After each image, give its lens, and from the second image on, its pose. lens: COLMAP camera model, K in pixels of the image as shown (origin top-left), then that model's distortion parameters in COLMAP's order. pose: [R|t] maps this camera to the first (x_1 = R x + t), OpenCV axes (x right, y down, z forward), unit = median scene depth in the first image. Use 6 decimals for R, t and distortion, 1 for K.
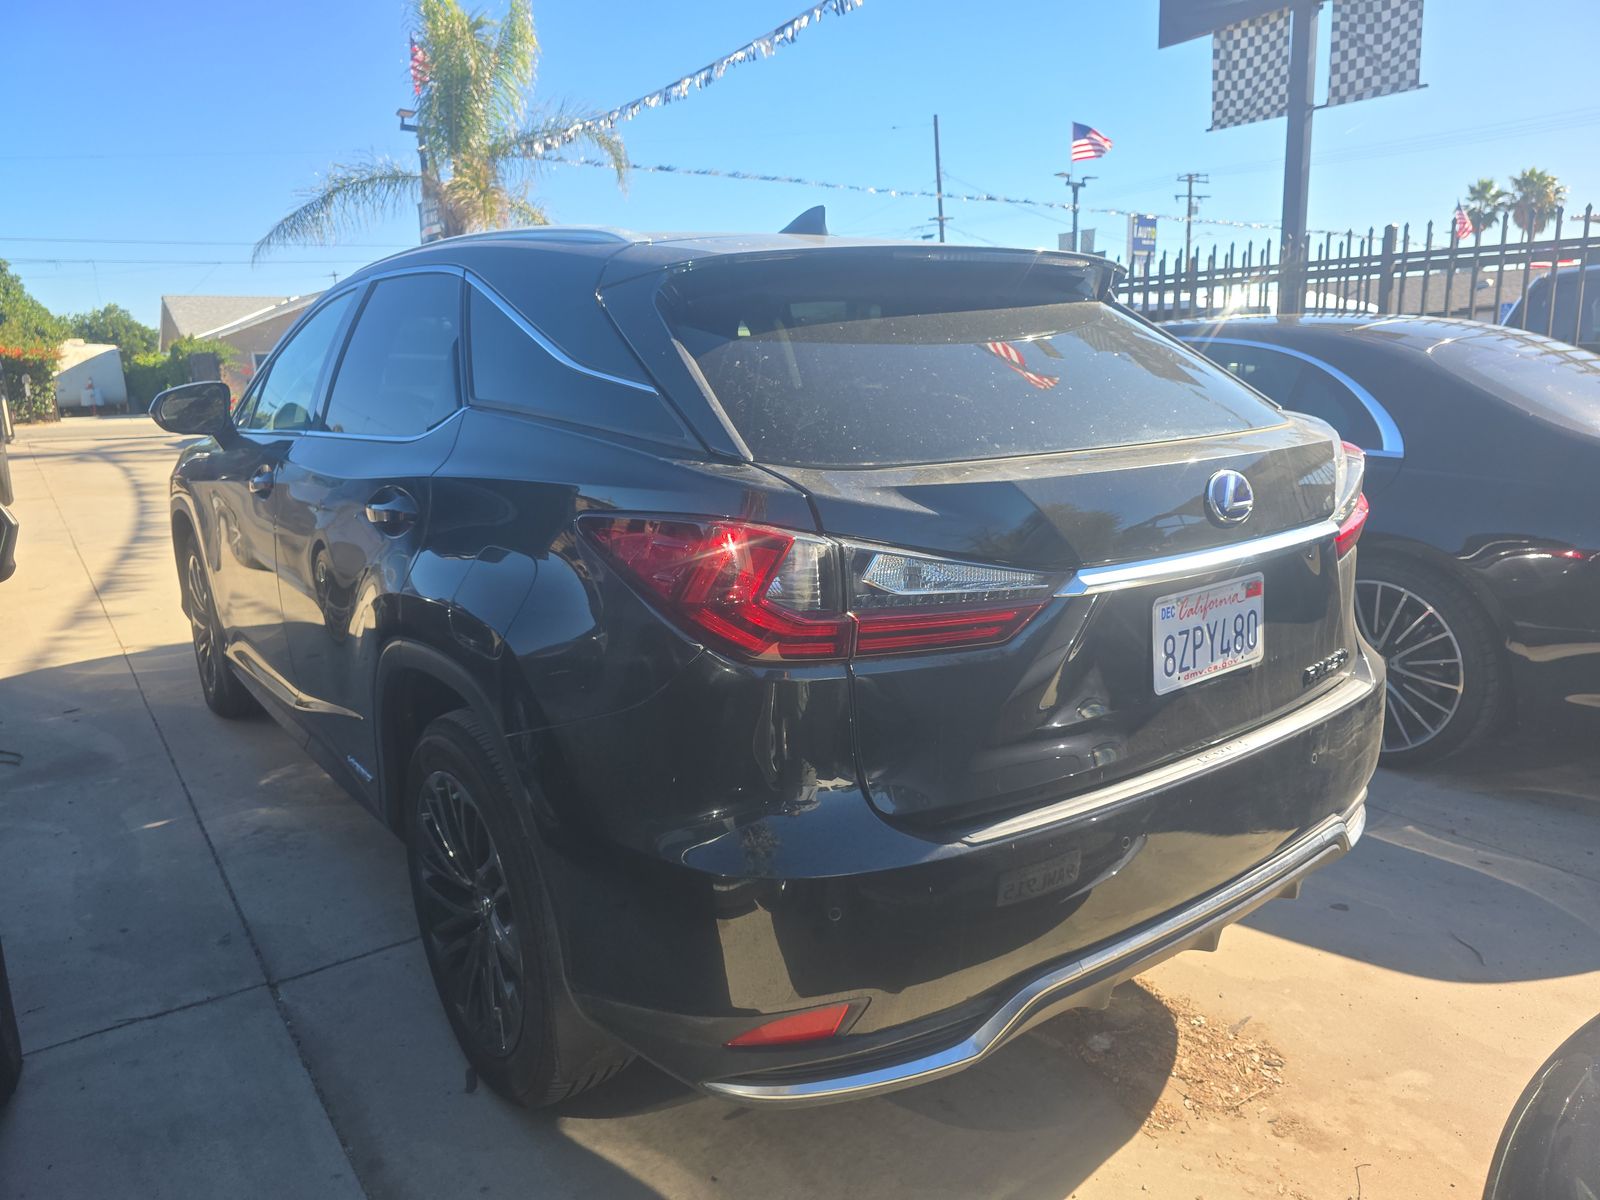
lens RADIAL K [[1083.7, 0, 800.0], [0, 1083.7, 600.0], [0, 0, 1]] dist [0.057622, -0.043769]
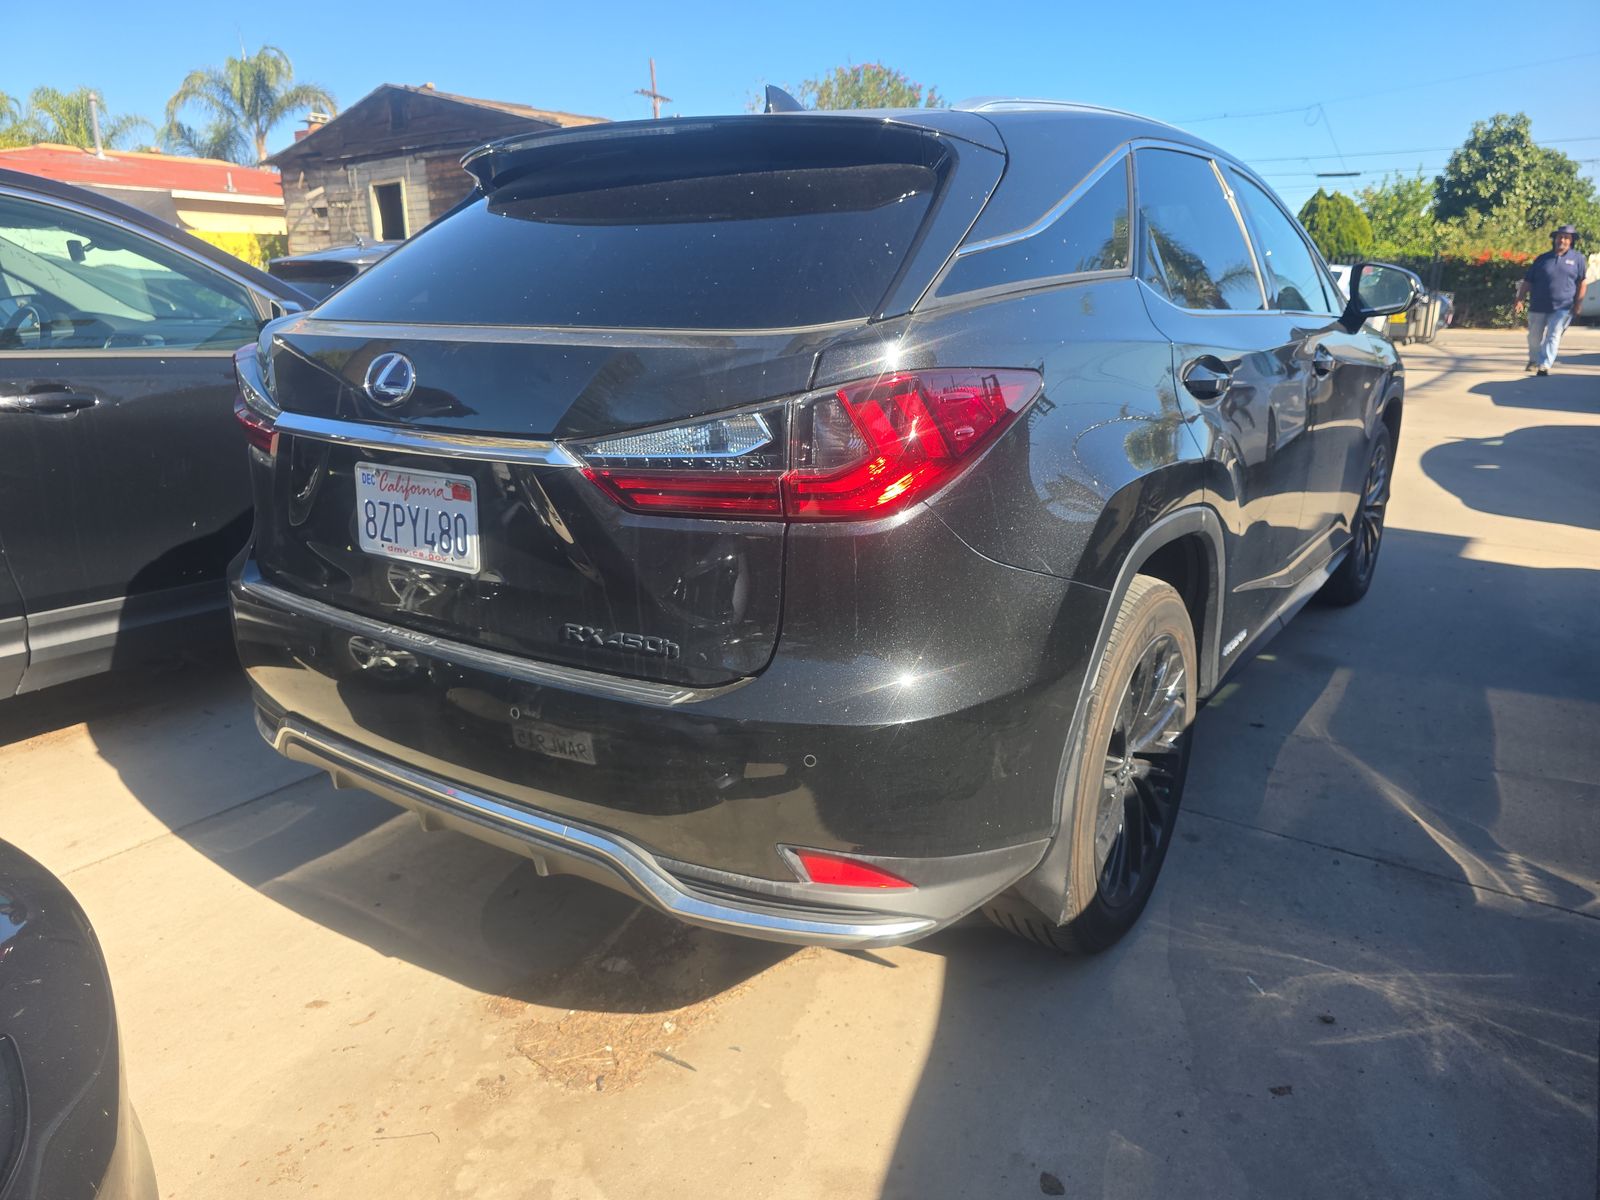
lens RADIAL K [[1082.8, 0, 798.9], [0, 1082.8, 595.3], [0, 0, 1]] dist [0.073592, -0.056403]
pose [[0.307584, 0.280632, -0.909196, 1.375711], [-0.212728, 0.951614, 0.221758, -0.194152], [0.927437, 0.125202, 0.352400, 0.949854]]
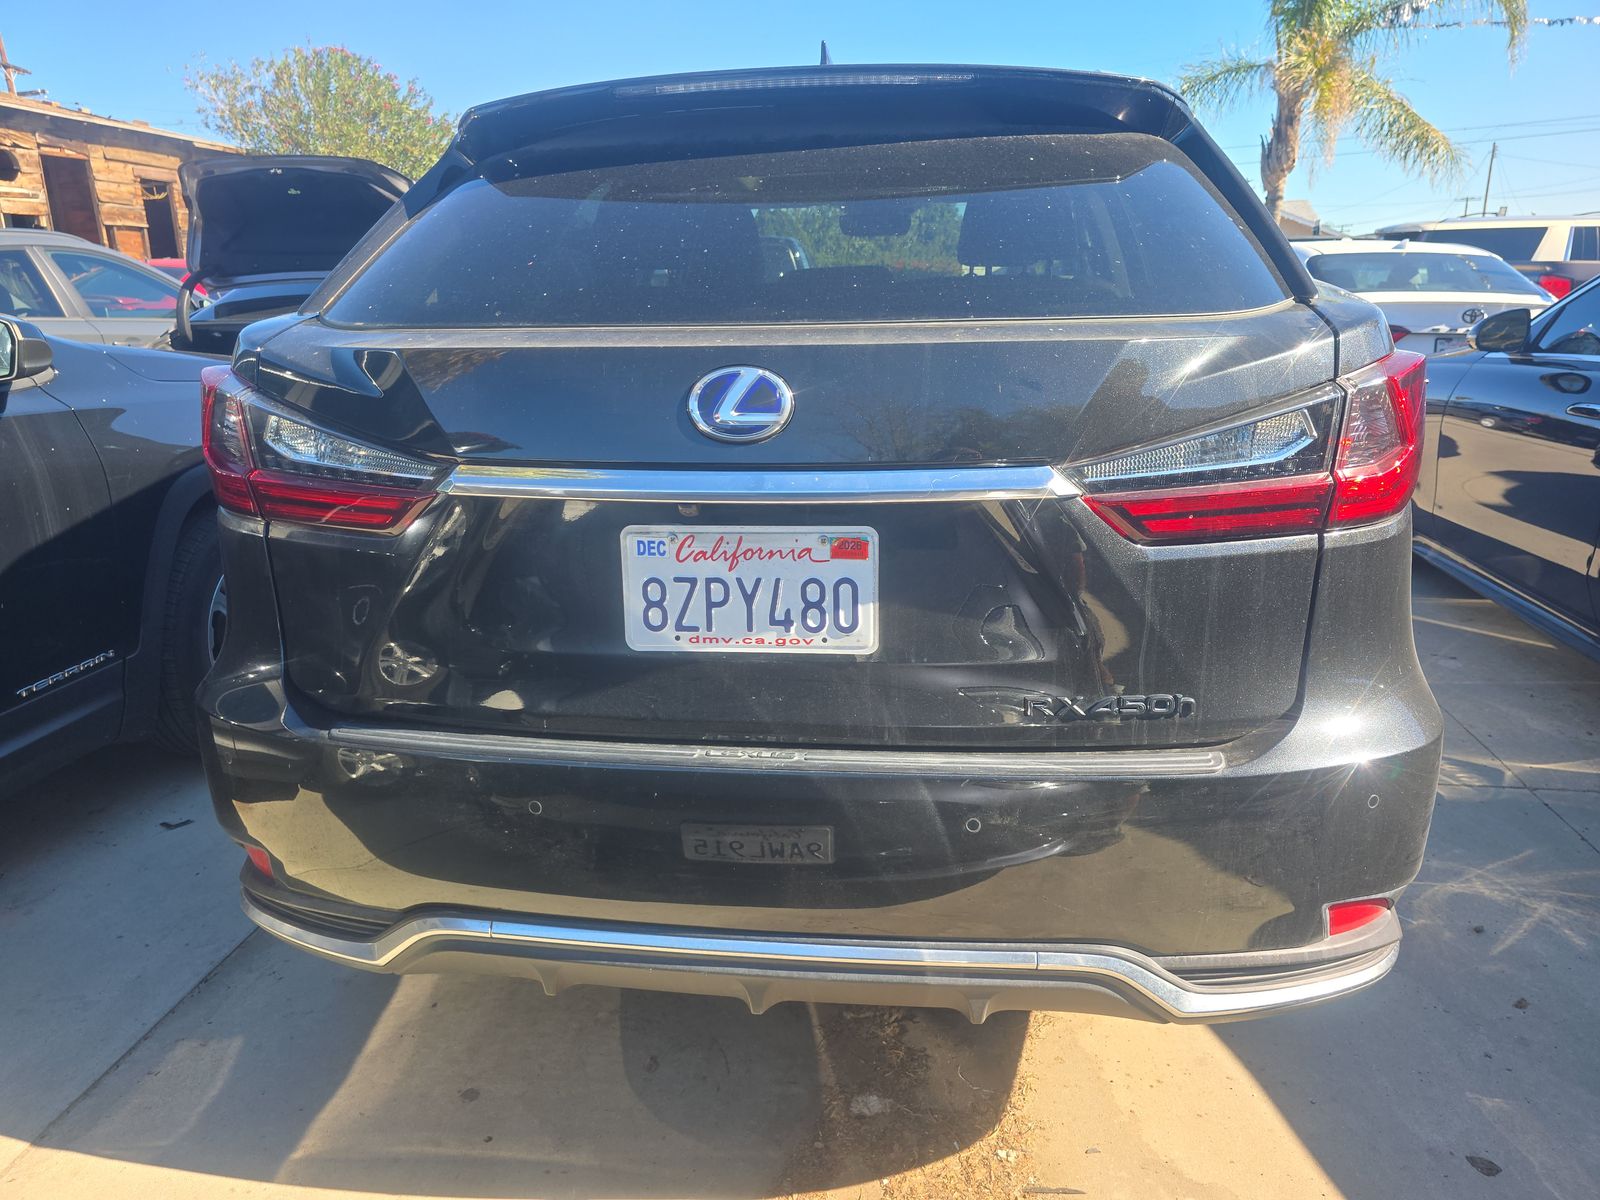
lens RADIAL K [[1083.7, 0, 800.0], [0, 1083.7, 600.0], [0, 0, 1]] dist [0.057622, -0.043769]
pose [[0.716824, 0.202313, -0.667258, 0.857403], [-0.152107, 0.979304, 0.133519, -0.064749], [0.680461, 0.005785, 0.732762, 0.474623]]
